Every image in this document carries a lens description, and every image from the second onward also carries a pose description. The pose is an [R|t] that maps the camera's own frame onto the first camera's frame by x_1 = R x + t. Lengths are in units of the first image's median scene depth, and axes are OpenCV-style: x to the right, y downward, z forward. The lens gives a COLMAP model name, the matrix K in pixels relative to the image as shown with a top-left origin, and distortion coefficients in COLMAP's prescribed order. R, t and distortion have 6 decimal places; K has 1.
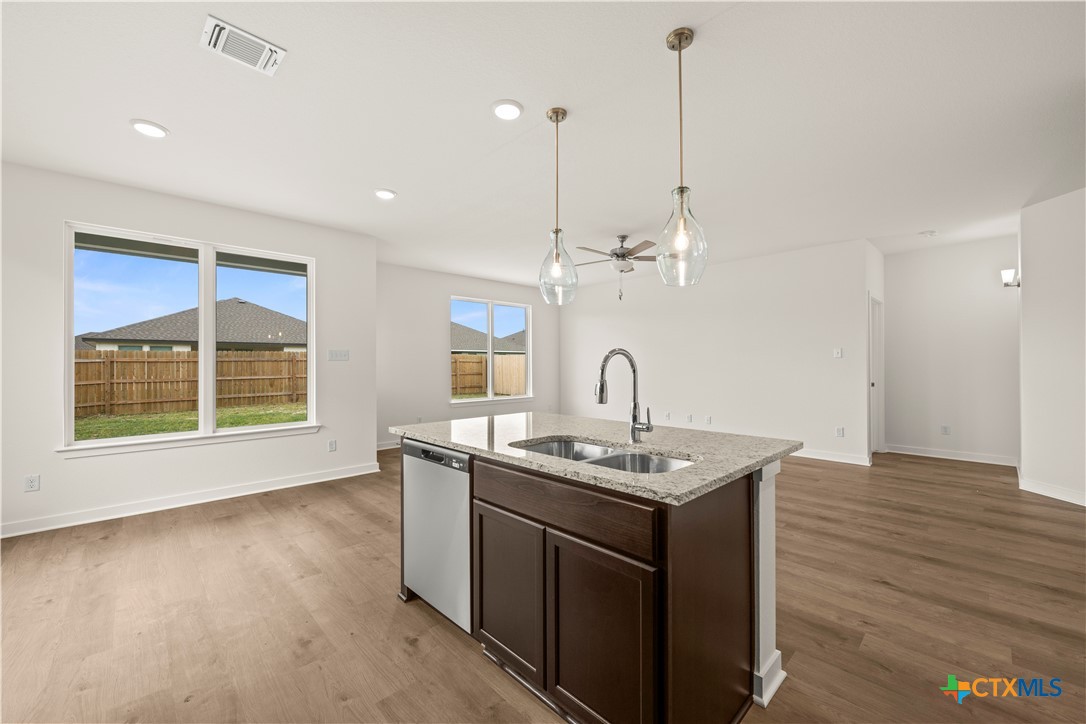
lens RADIAL K [[427.9, 0, 543.4], [0, 427.9, 363.5], [0, 0, 1]] dist [-0.000510, 0.000383]
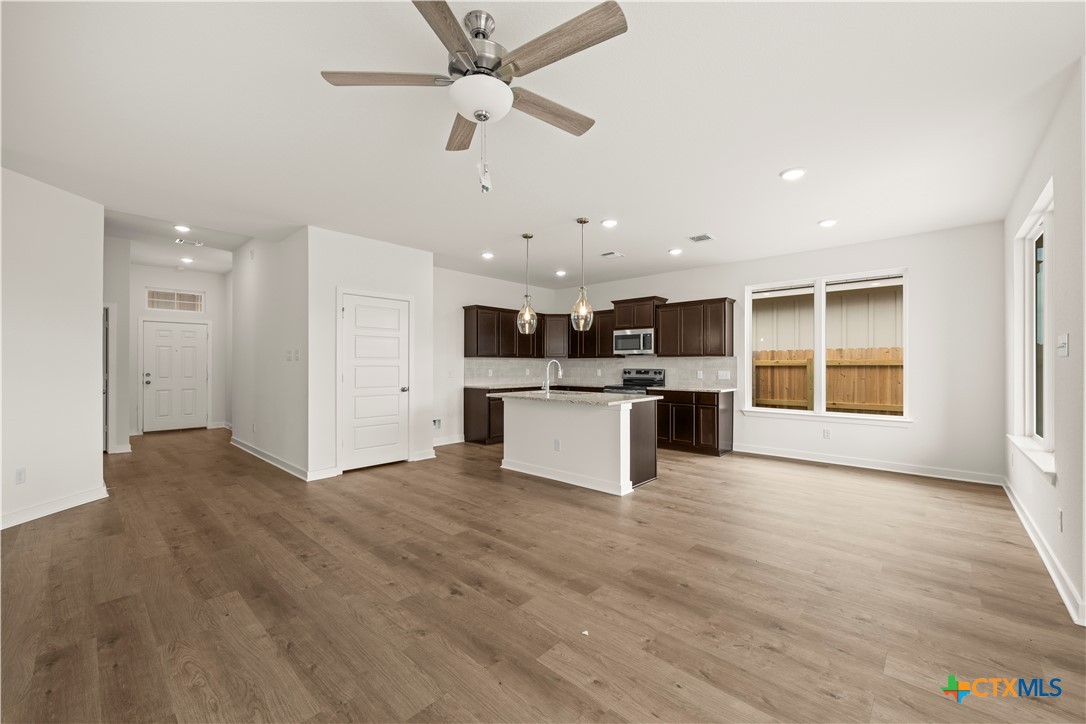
lens RADIAL K [[427.9, 0, 545.1], [0, 427.9, 364.5], [0, 0, 1]] dist [-0.000510, 0.000383]
pose [[-0.997700, 0.004757, -0.067613, 0.059948], [0.004808, 0.999988, -0.000594, -0.000250], [0.067610, -0.000918, -0.997711, 0.539339]]
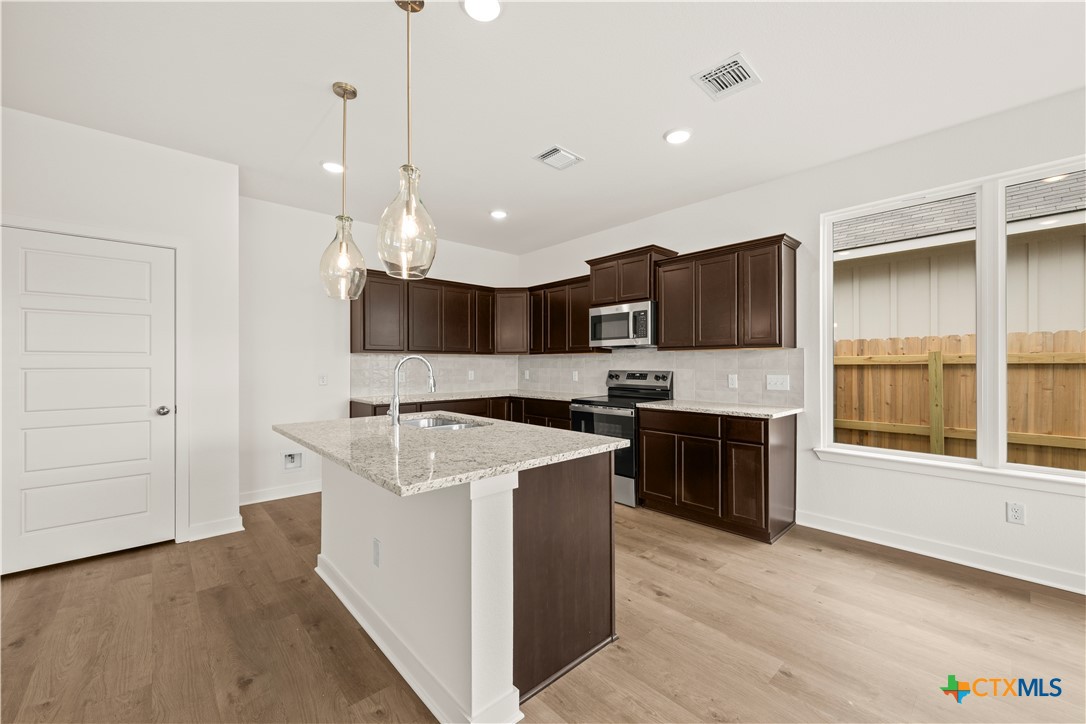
lens RADIAL K [[427.9, 0, 545.6], [0, 427.9, 364.0], [0, 0, 1]] dist [-0.000510, 0.000383]
pose [[-0.999698, 0.008008, 0.023222, -0.039695], [0.008017, 0.999968, 0.000299, -0.000186], [-0.023218, 0.000485, -0.999730, 0.332762]]
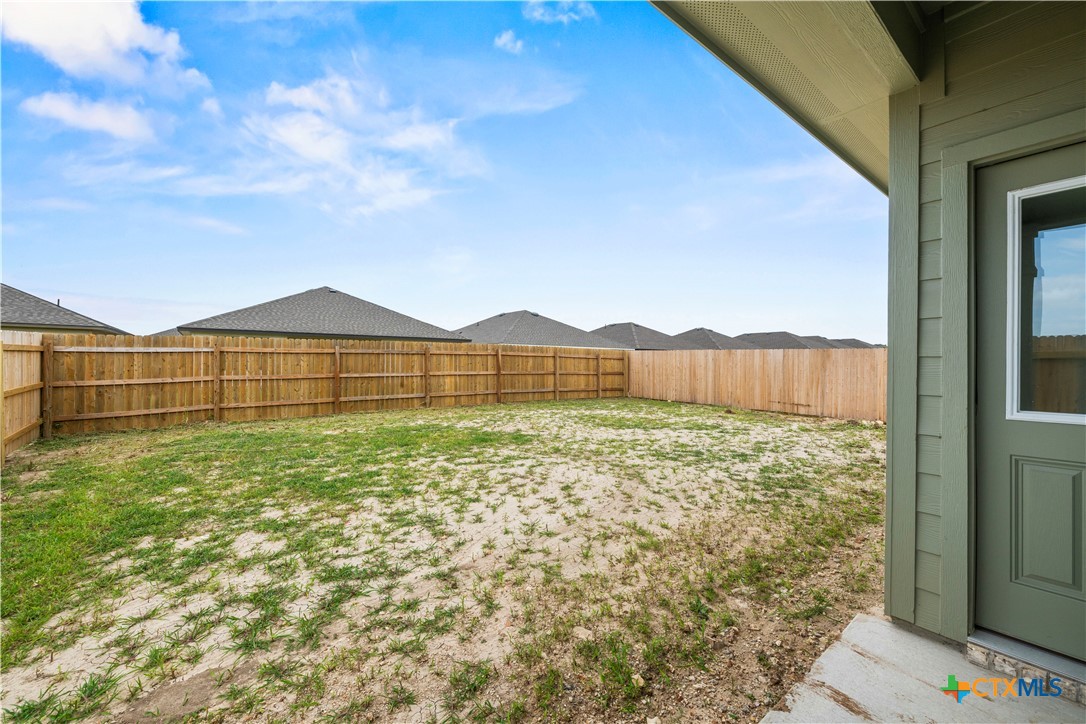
lens RADIAL K [[427.9, 0, 545.2], [0, 427.9, 363.7], [0, 0, 1]] dist [-0.000510, 0.000383]
pose [[0.995062, 0.011482, -0.098589, -0.344094], [-0.011270, 0.999933, 0.002703, 0.007939], [0.098613, -0.001579, 0.995125, 0.286360]]
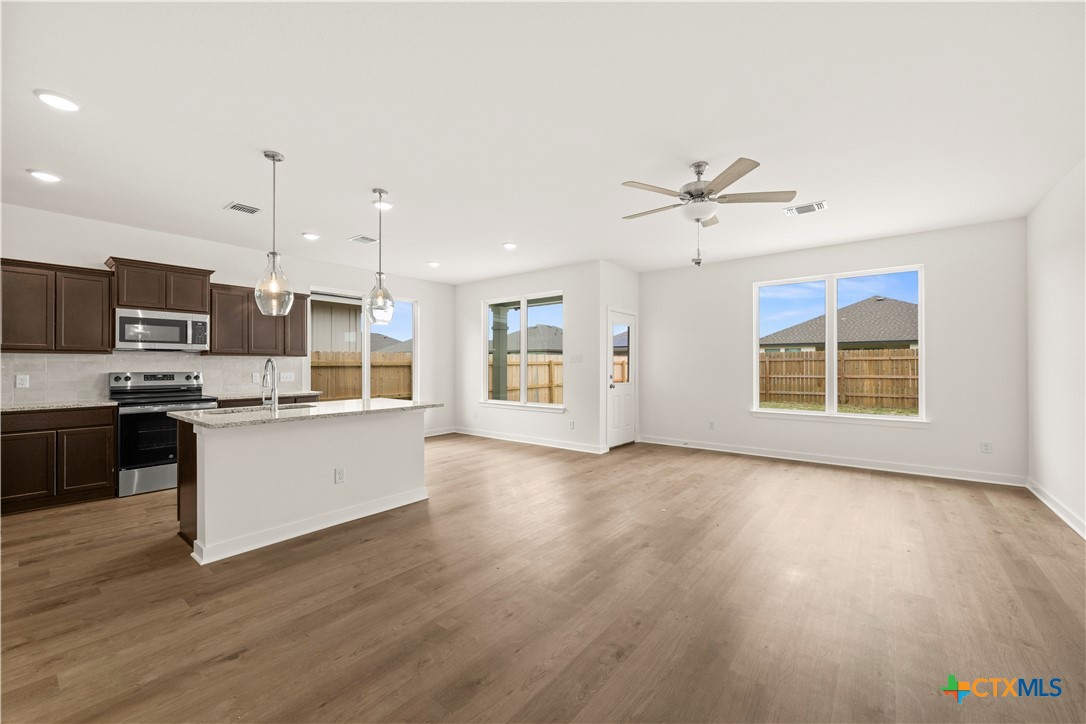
lens RADIAL K [[427.9, 0, 554.6], [0, 427.9, 361.5], [0, 0, 1]] dist [-0.000510, 0.000383]
pose [[0.147477, -0.002951, -0.989061, 0.306829], [0.001453, 0.999995, -0.002767, -0.001784], [0.989064, -0.001029, 0.147481, 0.272331]]
